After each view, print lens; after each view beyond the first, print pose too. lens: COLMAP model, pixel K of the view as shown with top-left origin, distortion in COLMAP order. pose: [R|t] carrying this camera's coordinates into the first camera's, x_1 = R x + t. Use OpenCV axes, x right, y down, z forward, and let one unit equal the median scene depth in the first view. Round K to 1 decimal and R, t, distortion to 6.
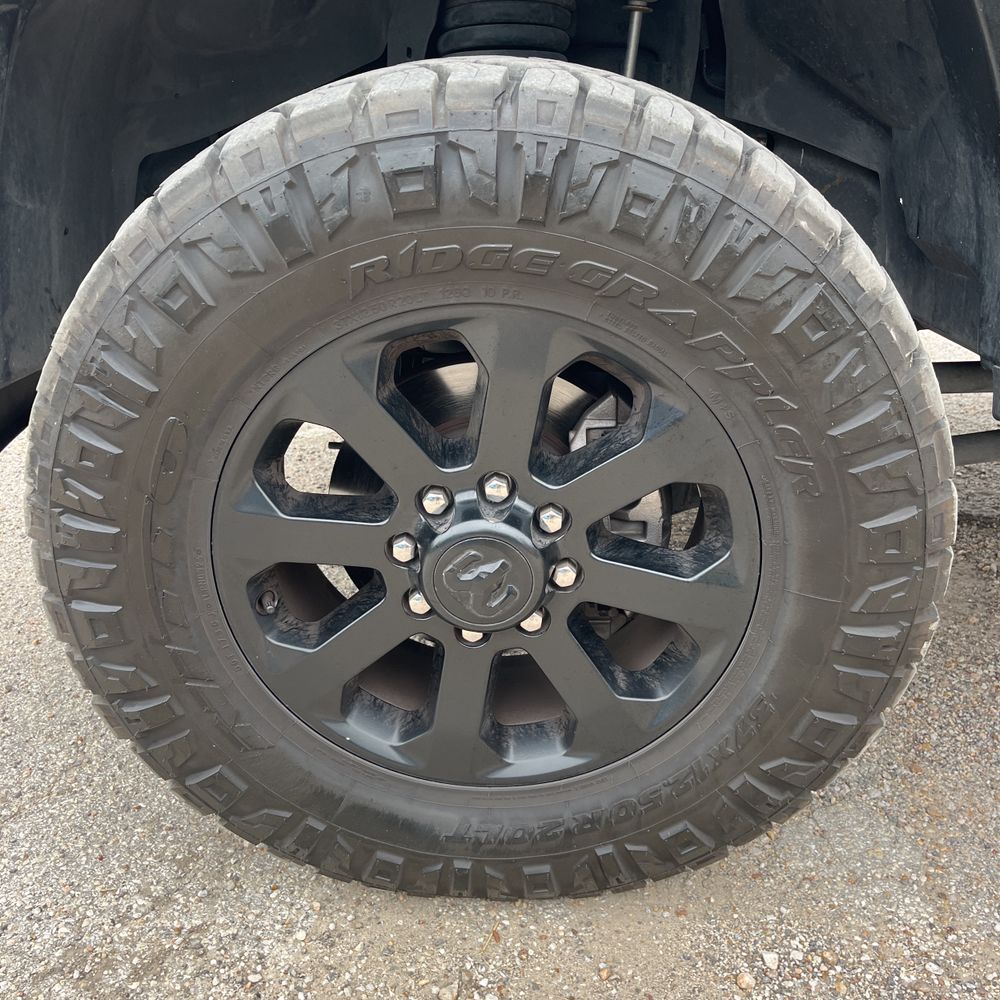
lens RADIAL K [[1006.9, 0, 497.0], [0, 1006.9, 495.4], [0, 0, 1]] dist [0.045129, -0.049254]
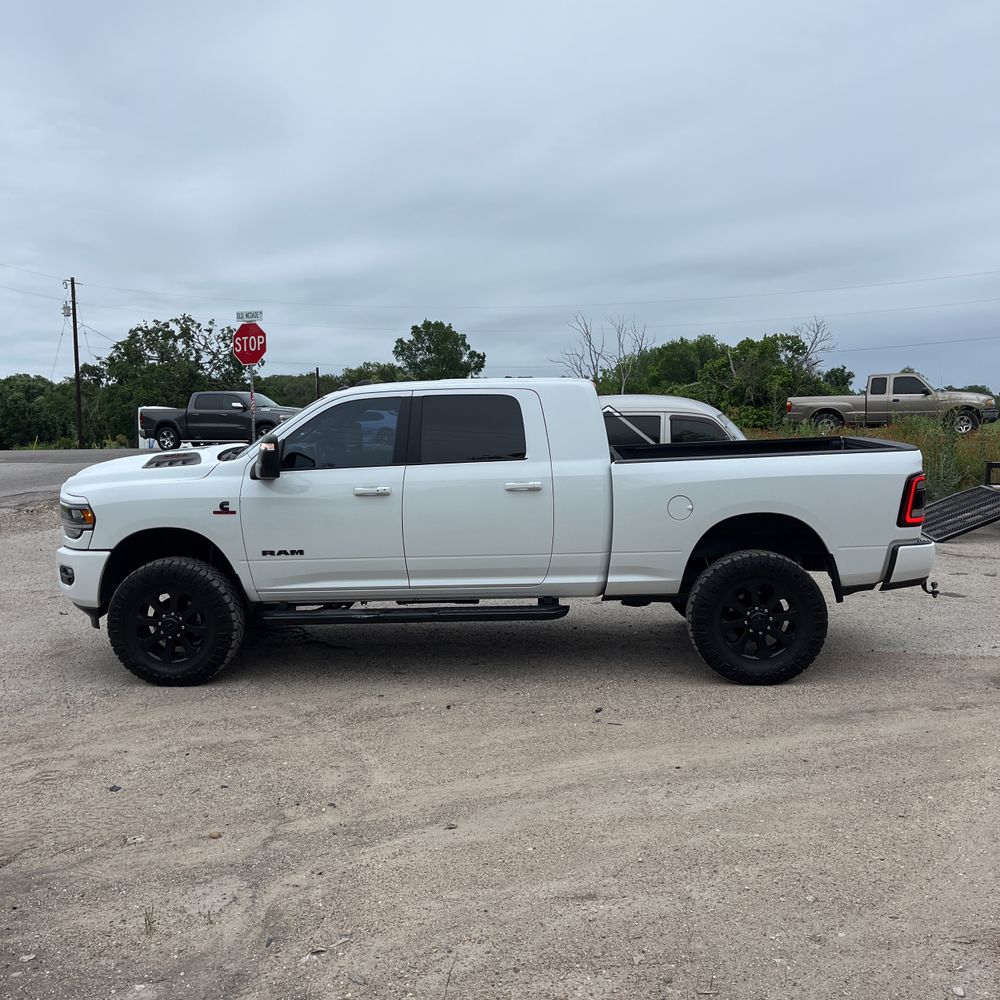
lens RADIAL K [[1006.9, 0, 497.0], [0, 1006.9, 495.4], [0, 0, 1]] dist [0.045129, -0.049254]
pose [[0.999931, -0.004936, -0.010669, 2.455746], [0.001359, 0.950011, -0.312214, 1.482666], [0.011677, 0.312178, 0.949952, -6.250515]]
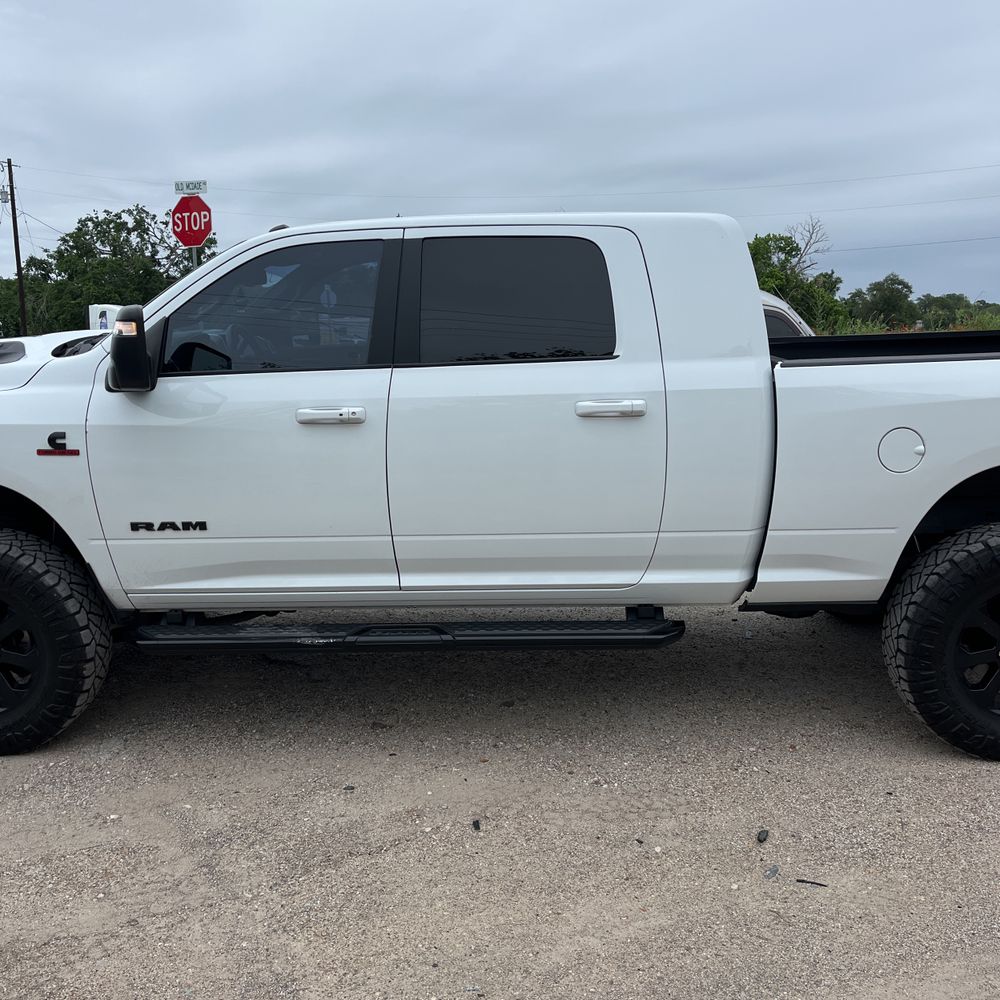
lens RADIAL K [[1006.9, 0, 497.0], [0, 1006.9, 495.4], [0, 0, 1]] dist [0.045129, -0.049254]
pose [[0.999873, 0.000062, 0.015968, 2.068685], [0.003512, 0.974657, -0.223679, 0.385418], [-0.015577, 0.223706, 0.974532, -3.185723]]
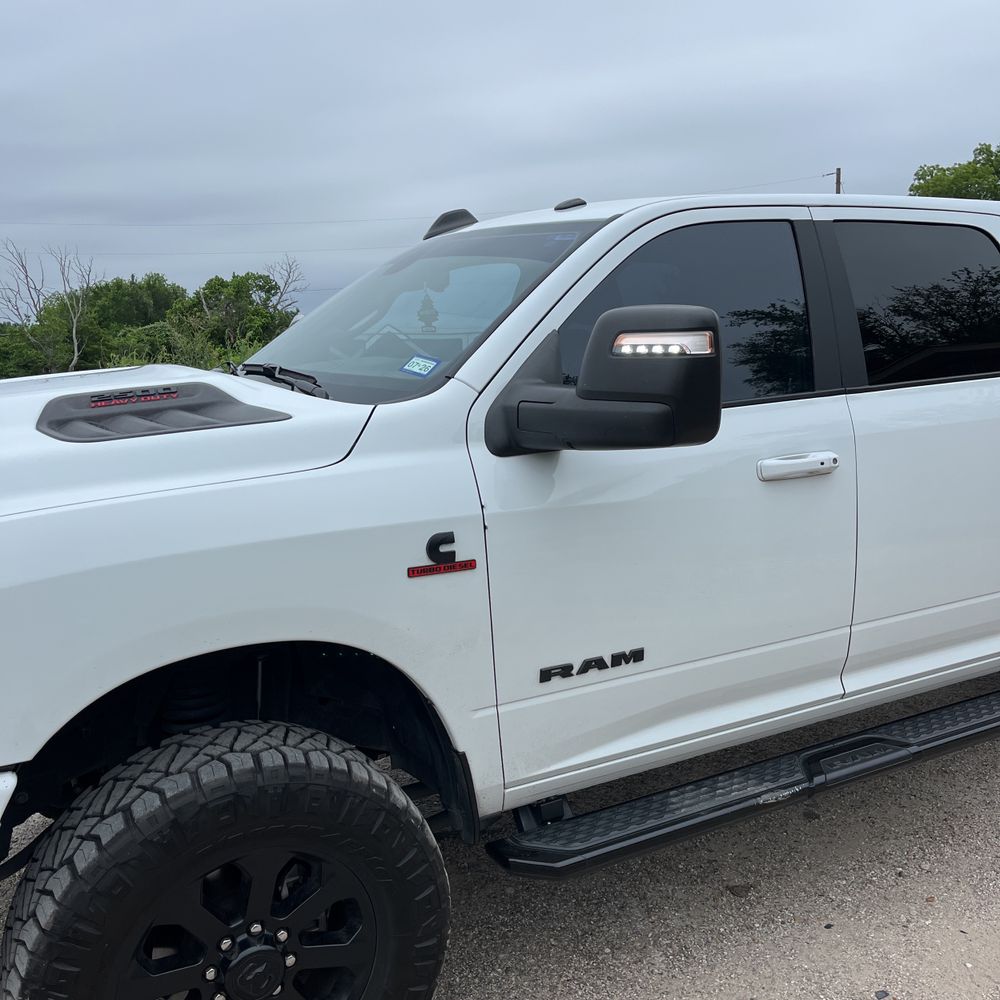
lens RADIAL K [[1006.9, 0, 497.0], [0, 1006.9, 495.4], [0, 0, 1]] dist [0.045129, -0.049254]
pose [[0.856434, -0.089348, 0.508466, -0.585231], [0.218858, 0.954863, -0.200844, -0.345491], [-0.467570, 0.283292, 0.837331, -1.320587]]
